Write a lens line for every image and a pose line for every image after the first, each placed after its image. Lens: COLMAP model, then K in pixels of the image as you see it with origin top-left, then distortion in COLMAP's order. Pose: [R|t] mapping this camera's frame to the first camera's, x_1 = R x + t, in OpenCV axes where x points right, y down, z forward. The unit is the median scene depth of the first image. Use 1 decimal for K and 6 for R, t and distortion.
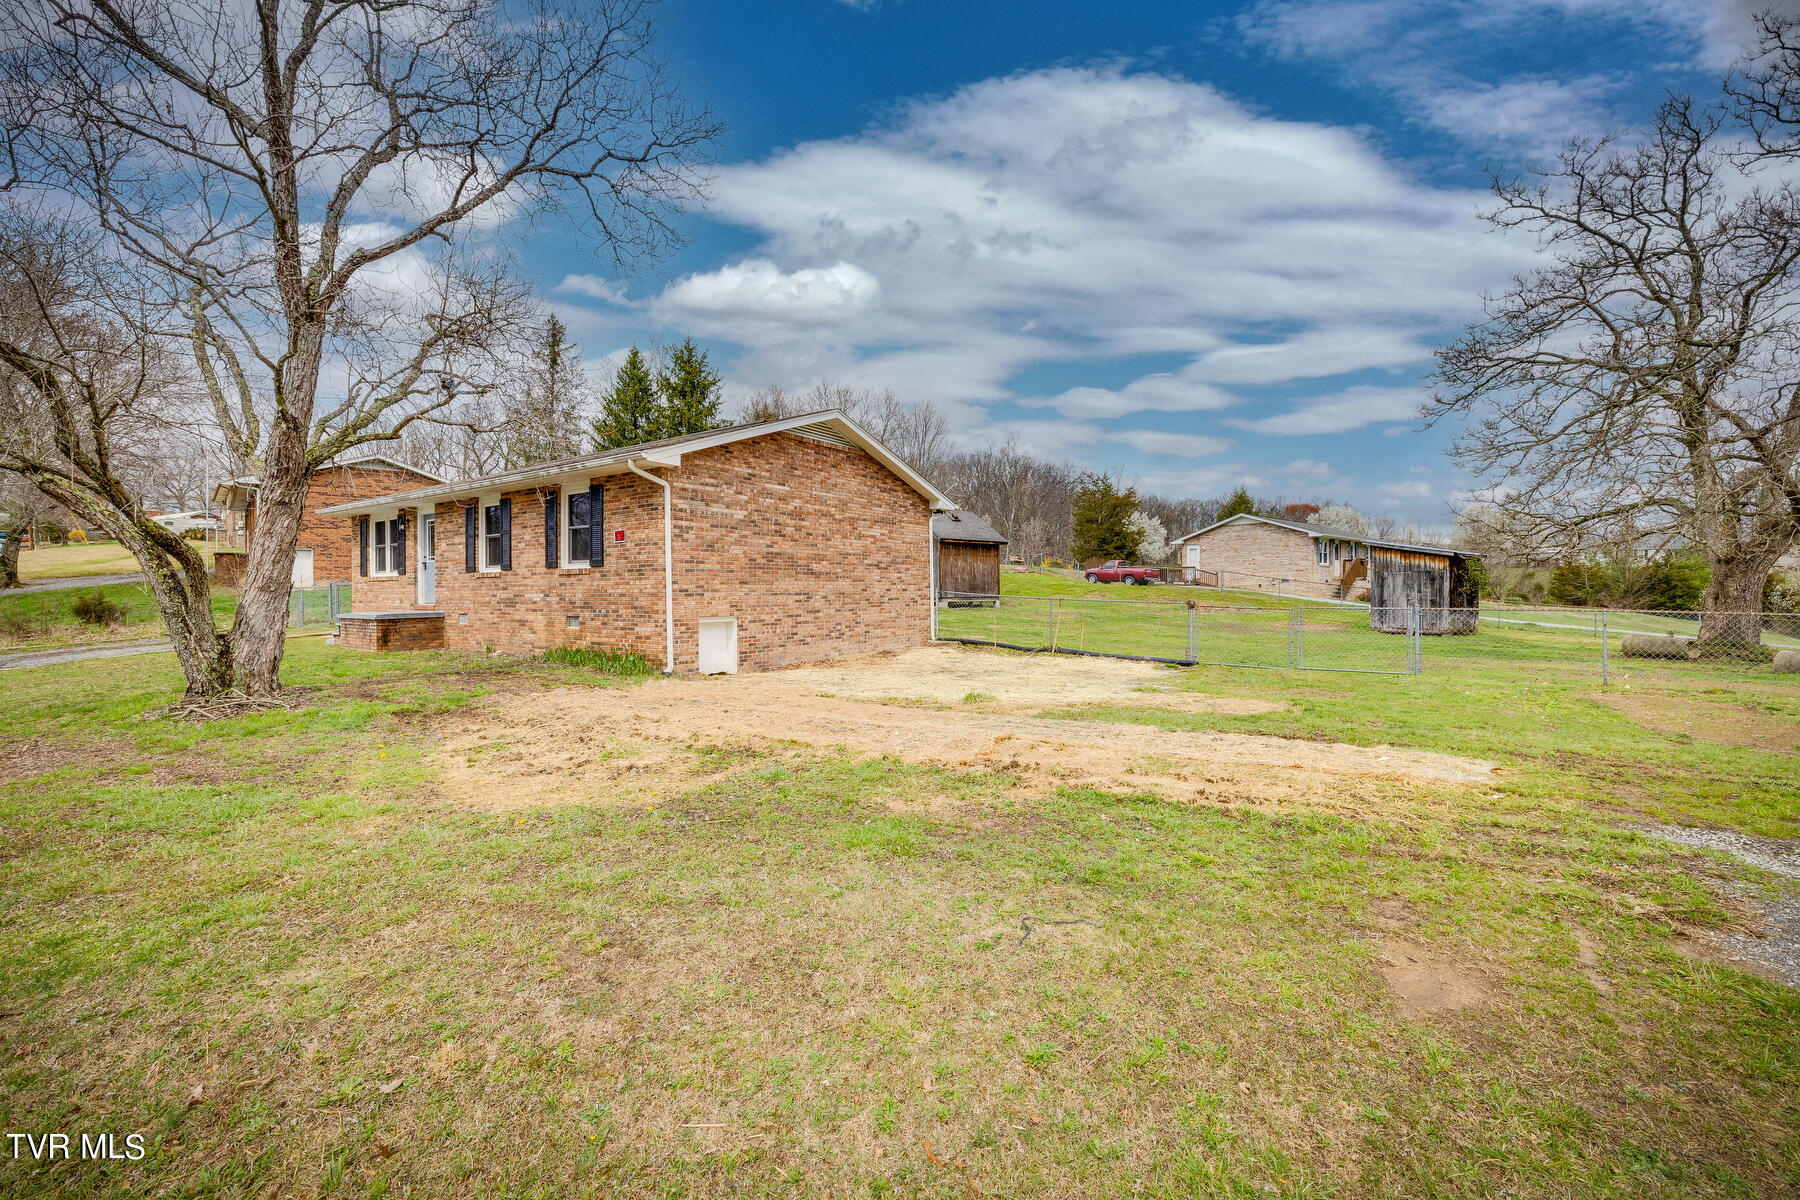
lens RADIAL K [[756.7, 0, 894.0], [0, 756.7, 604.2], [0, 0, 1]] dist [0.000531, -0.000101]
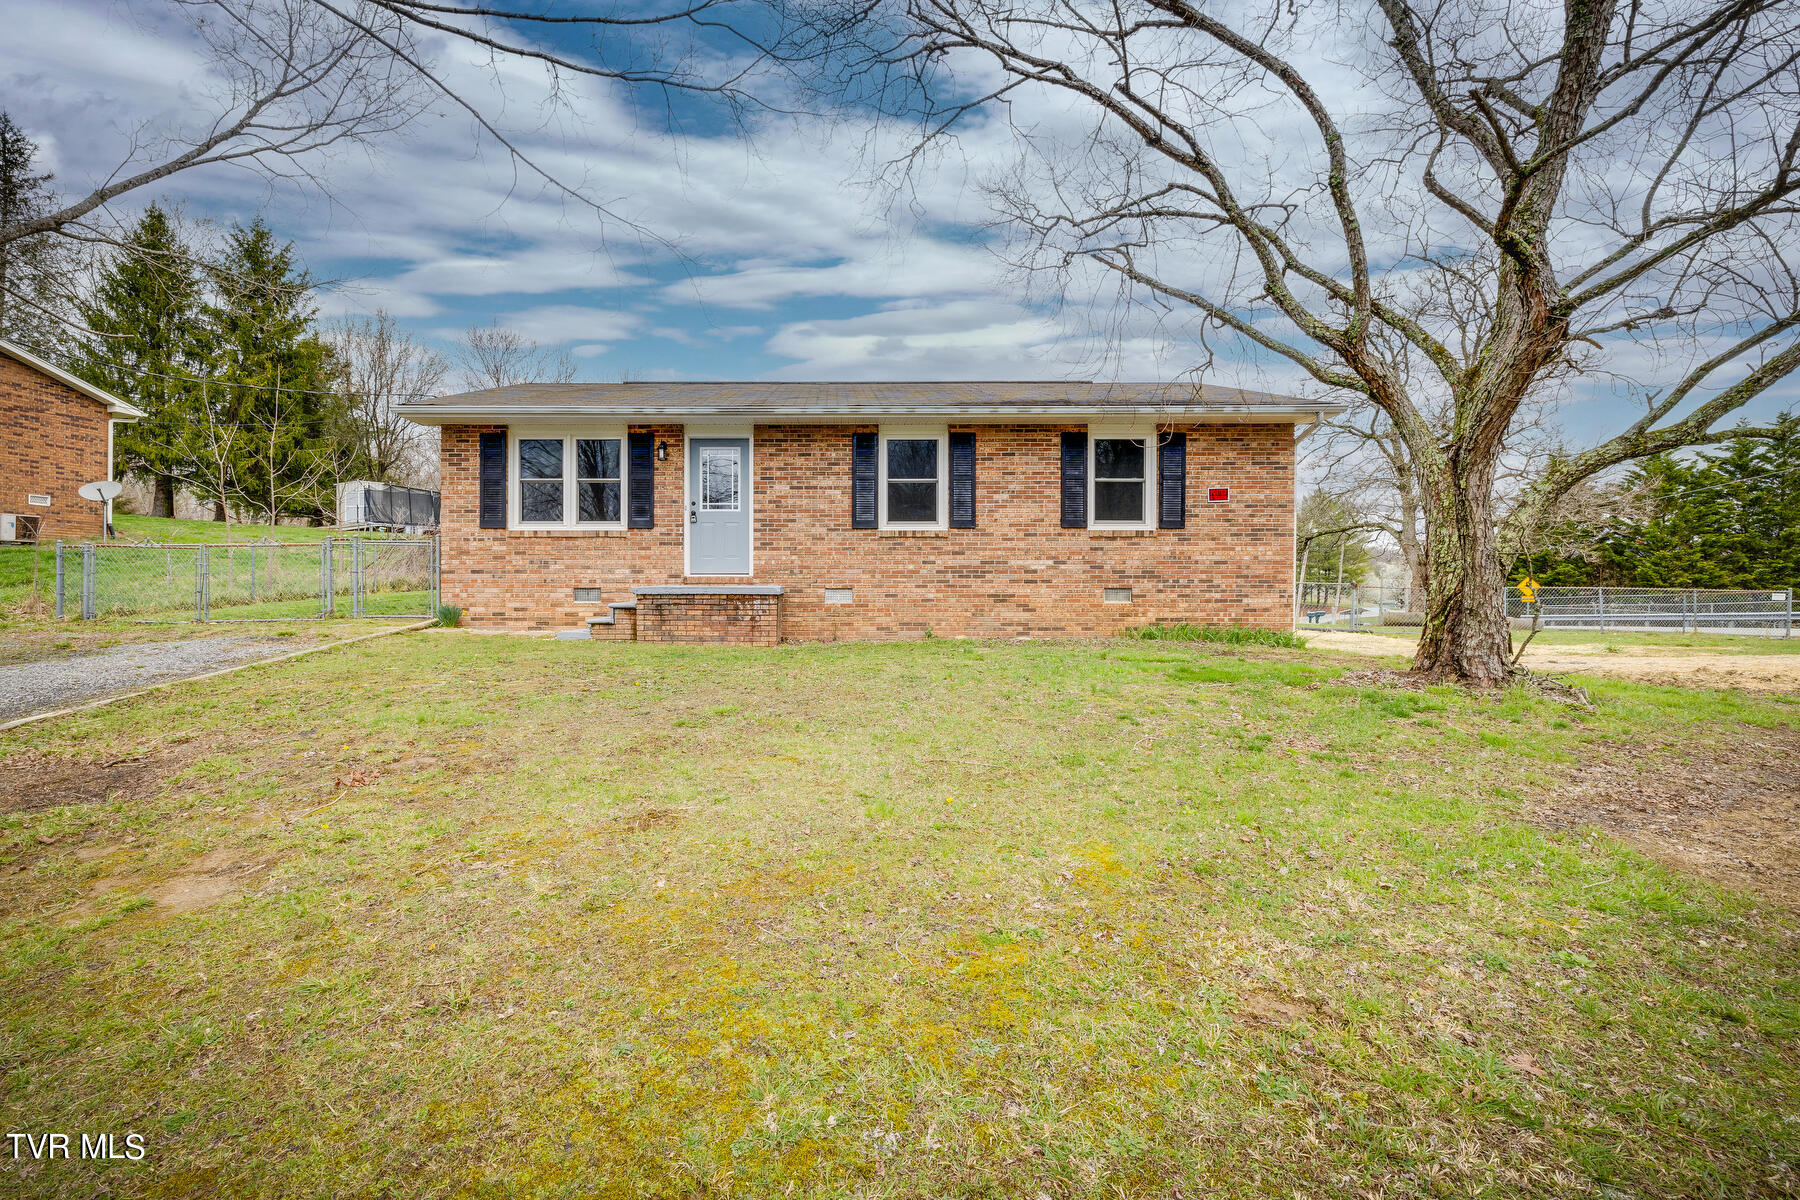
lens RADIAL K [[756.7, 0, 896.5], [0, 756.7, 592.2], [0, 0, 1]] dist [0.000531, -0.000101]
pose [[0.819625, -0.000459, 0.572901, -1.031959], [0.003427, 0.999986, -0.004102, 0.021790], [-0.572891, 0.005326, 0.819615, 0.439278]]
